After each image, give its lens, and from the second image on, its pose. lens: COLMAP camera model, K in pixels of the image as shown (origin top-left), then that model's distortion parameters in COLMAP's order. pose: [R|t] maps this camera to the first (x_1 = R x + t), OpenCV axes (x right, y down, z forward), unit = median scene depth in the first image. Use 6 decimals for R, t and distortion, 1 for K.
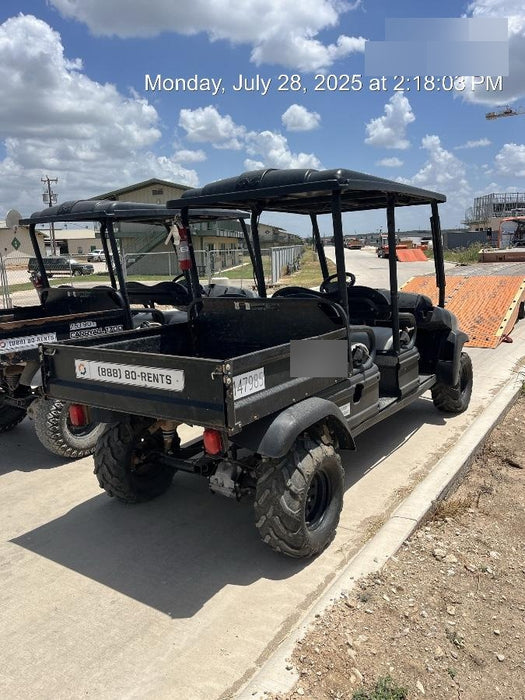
lens RADIAL K [[535.8, 0, 268.8], [0, 535.8, 350.1], [0, 0, 1]] dist [0.061024, -0.006887]
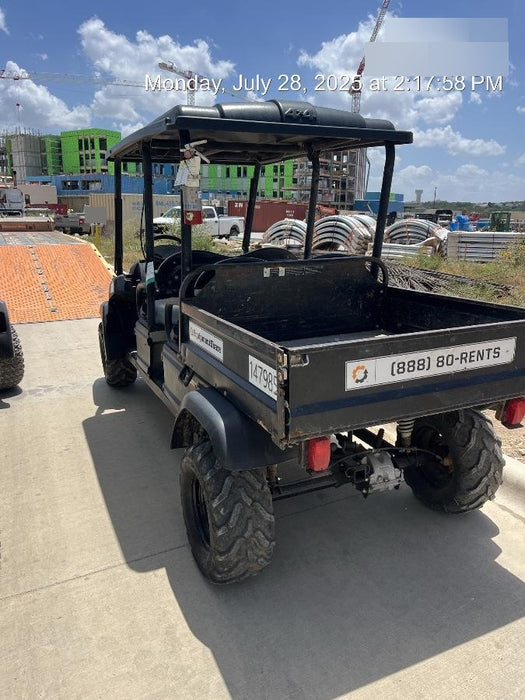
lens RADIAL K [[535.8, 0, 276.3], [0, 535.8, 352.2], [0, 0, 1]] dist [0.061024, -0.006887]
pose [[0.509112, -0.178043, 0.842084, -0.954190], [0.134985, 0.982780, 0.126181, -0.086054], [-0.850049, 0.049429, 0.524378, 0.775327]]
